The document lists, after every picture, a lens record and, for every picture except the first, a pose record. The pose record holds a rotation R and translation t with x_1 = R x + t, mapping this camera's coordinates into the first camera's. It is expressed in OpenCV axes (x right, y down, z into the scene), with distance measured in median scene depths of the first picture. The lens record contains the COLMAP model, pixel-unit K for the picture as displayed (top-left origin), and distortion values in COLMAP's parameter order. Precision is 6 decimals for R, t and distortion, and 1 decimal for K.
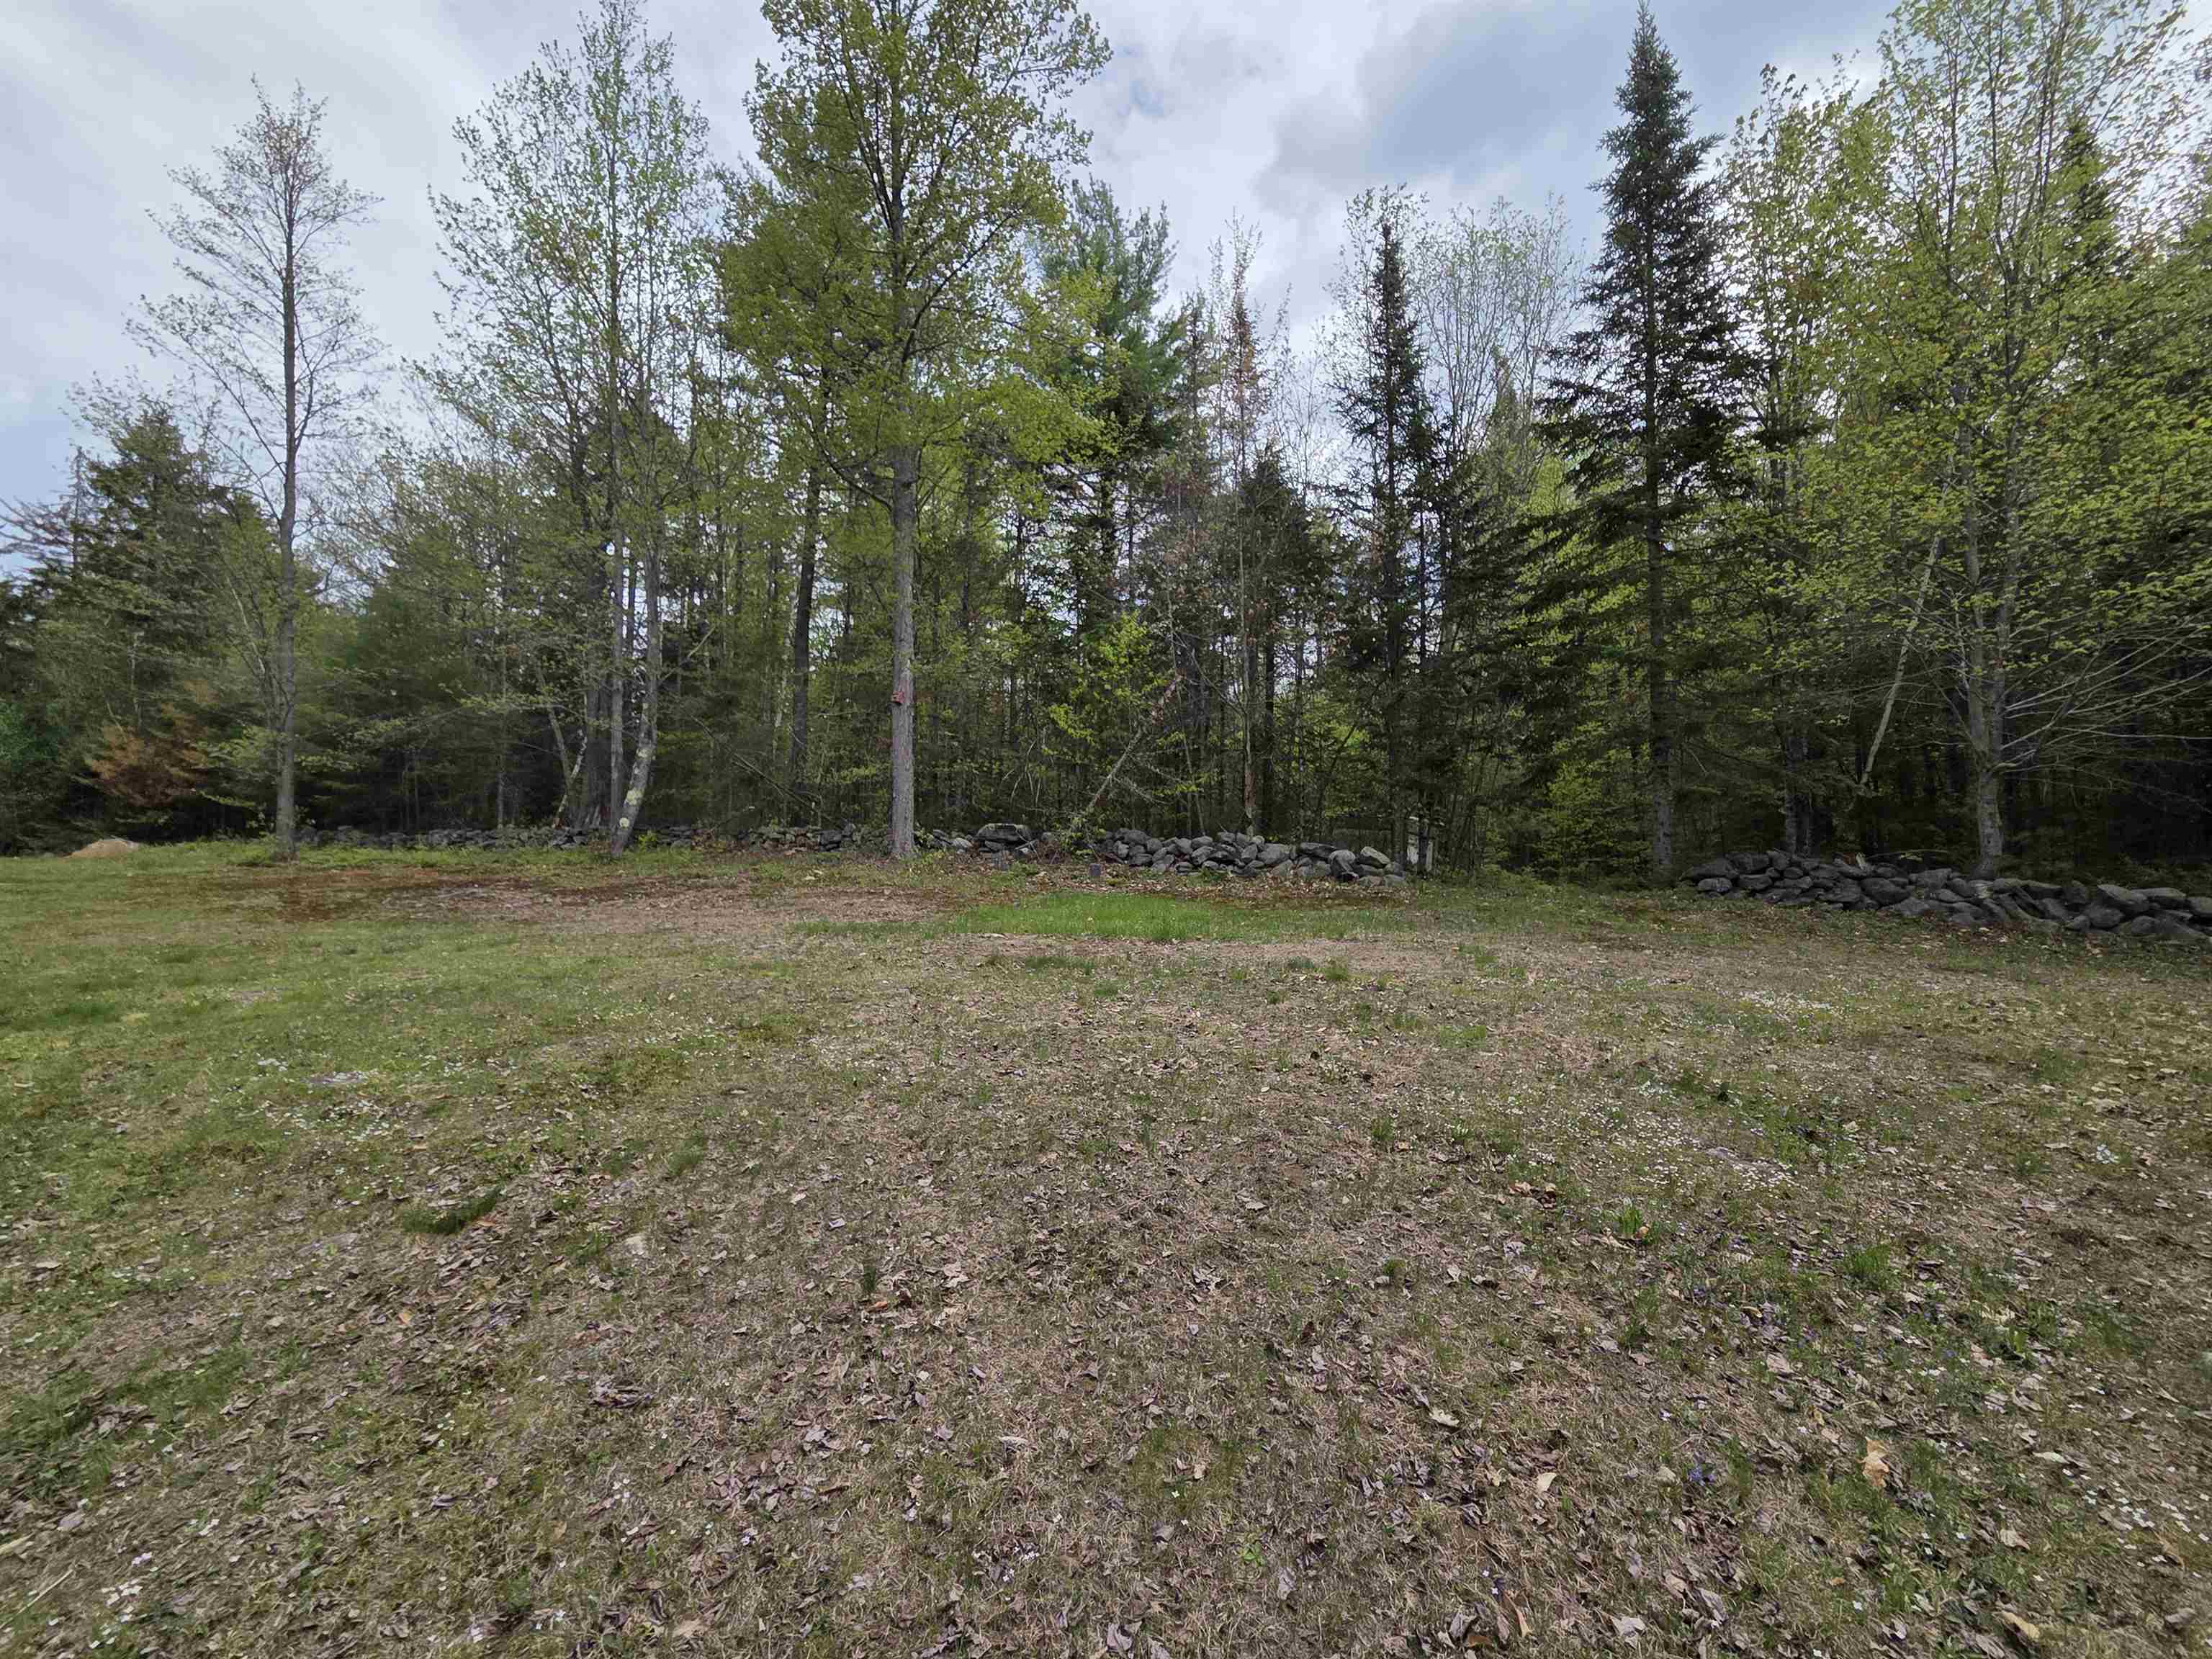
lens RADIAL K [[911.2, 0, 1107.2], [0, 911.2, 829.0], [0, 0, 1]] dist [0.005420, 0.000222]
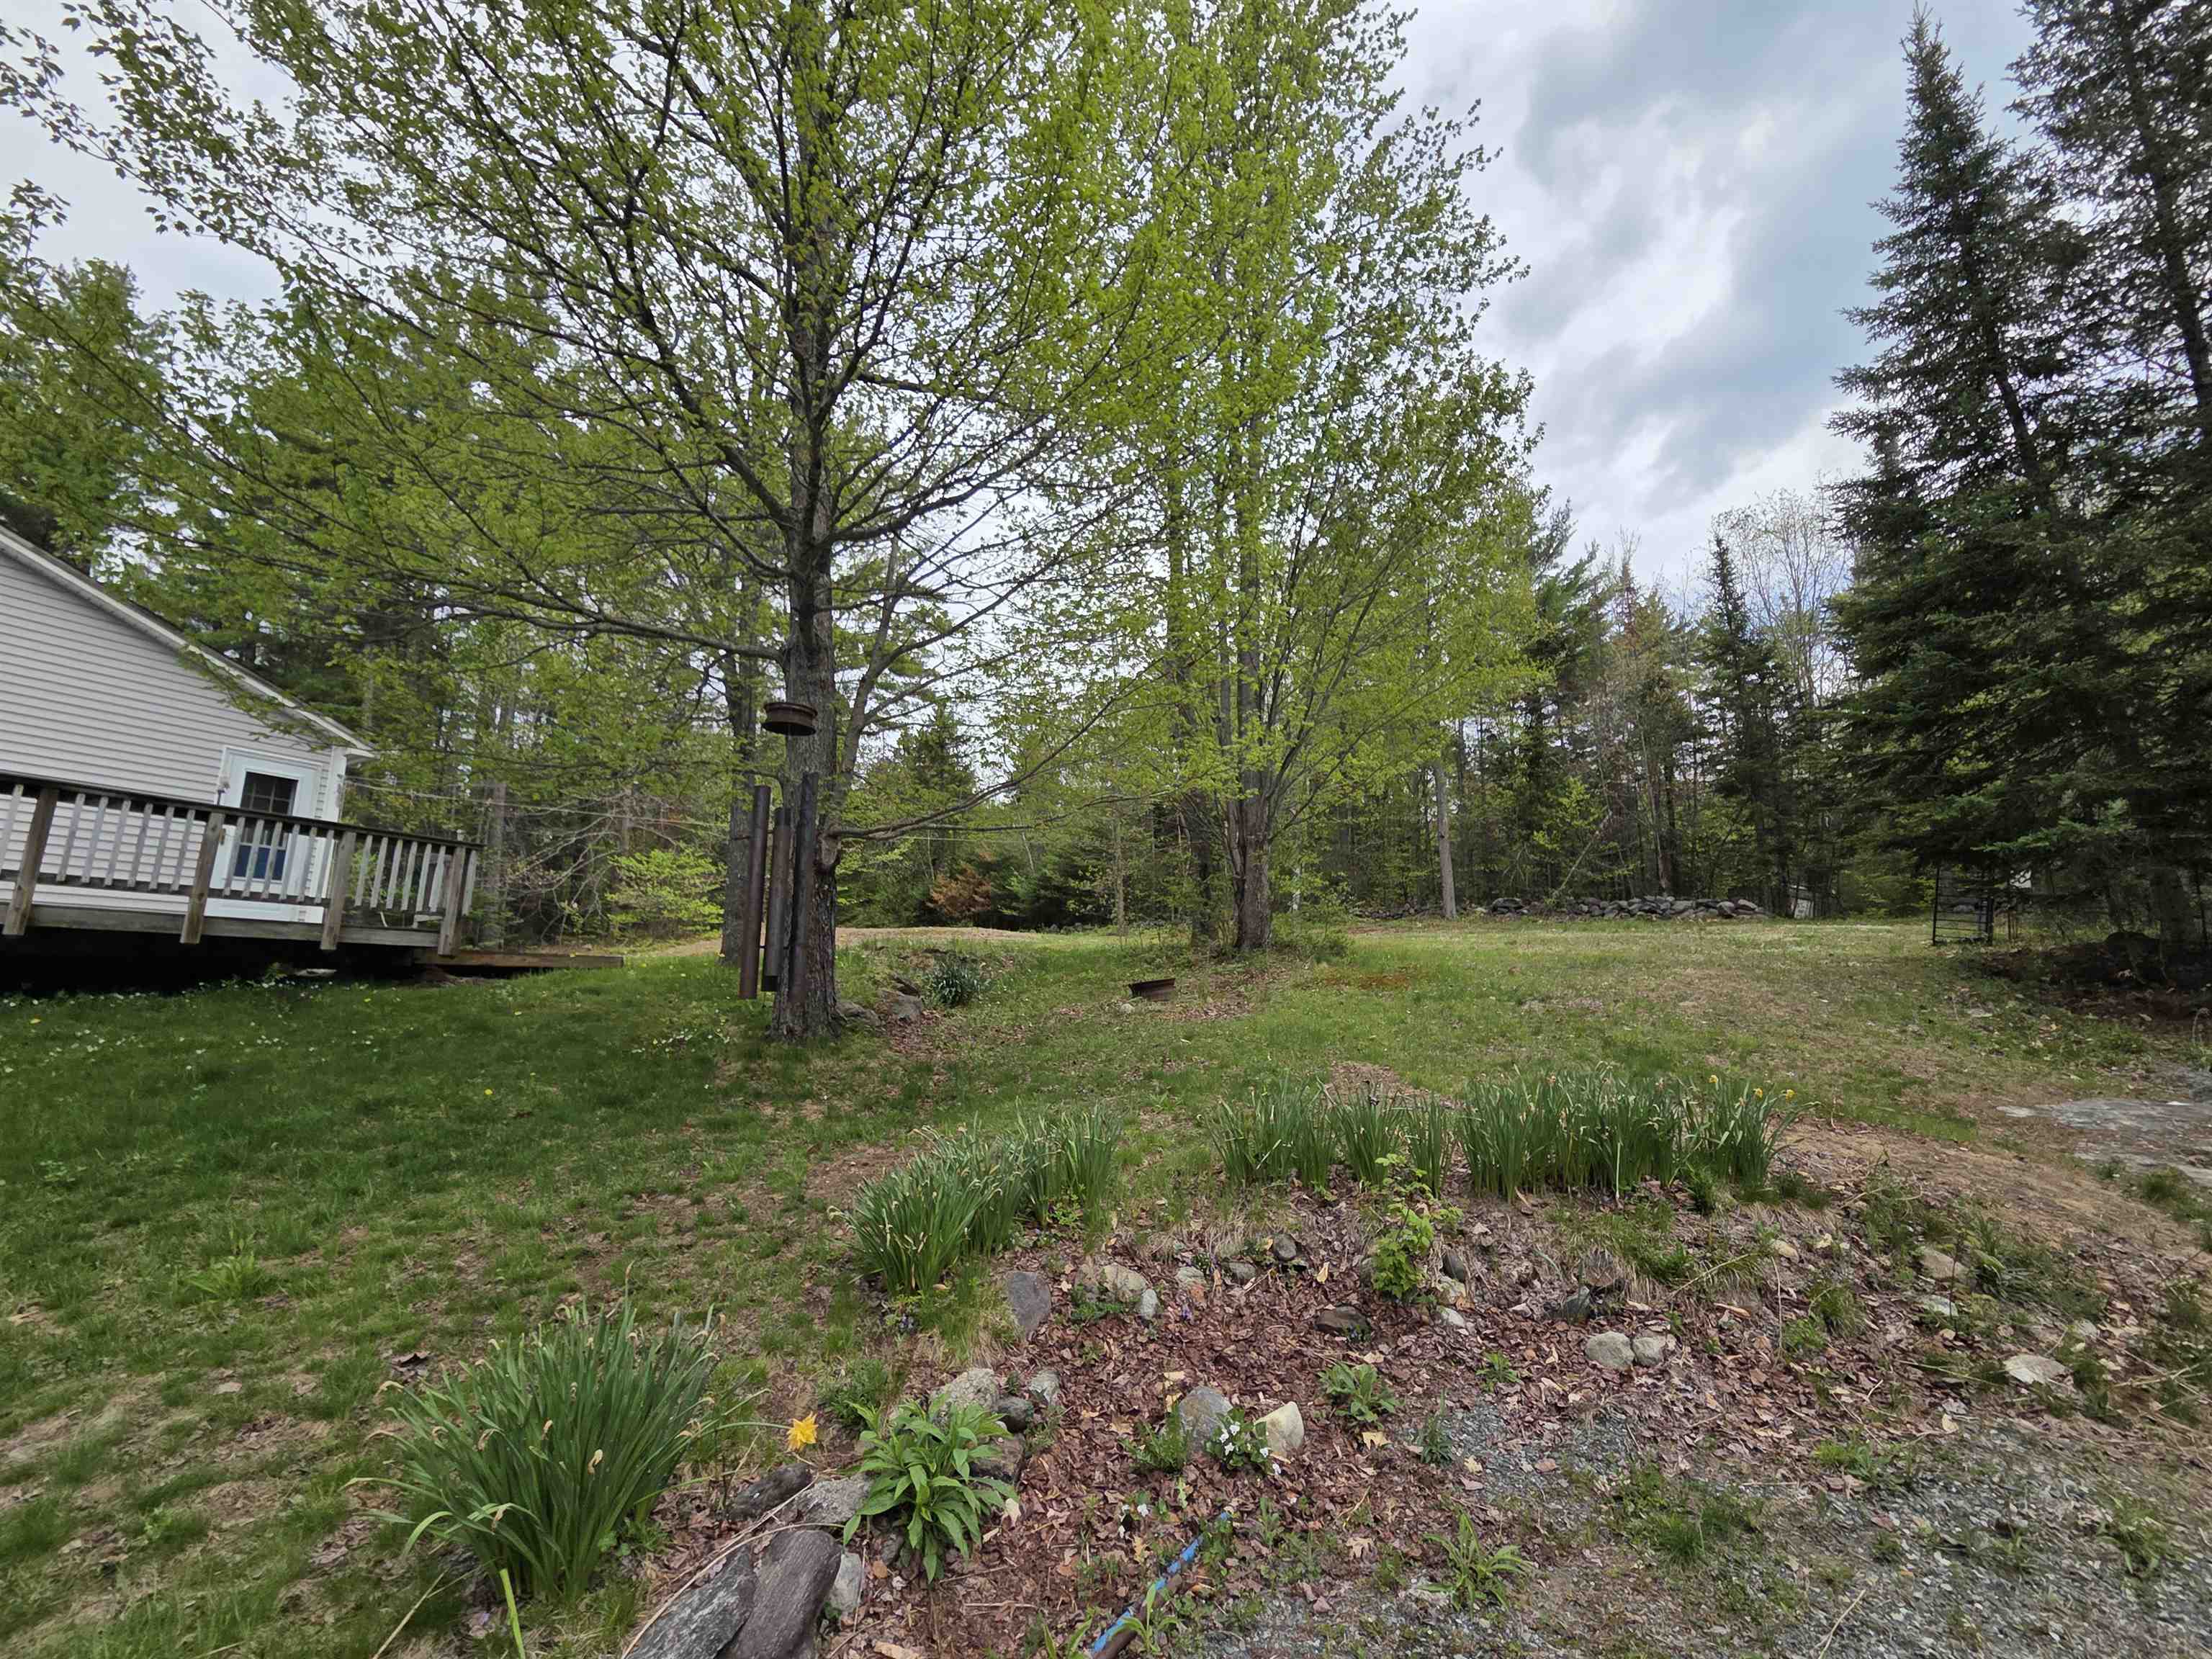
lens RADIAL K [[911.2, 0, 1107.6], [0, 911.2, 825.5], [0, 0, 1]] dist [0.005420, 0.000222]
pose [[0.917099, -0.081661, -0.390207, -0.131788], [0.036417, 0.991864, -0.121982, 0.045958], [0.396993, 0.097659, 0.912611, -1.053312]]
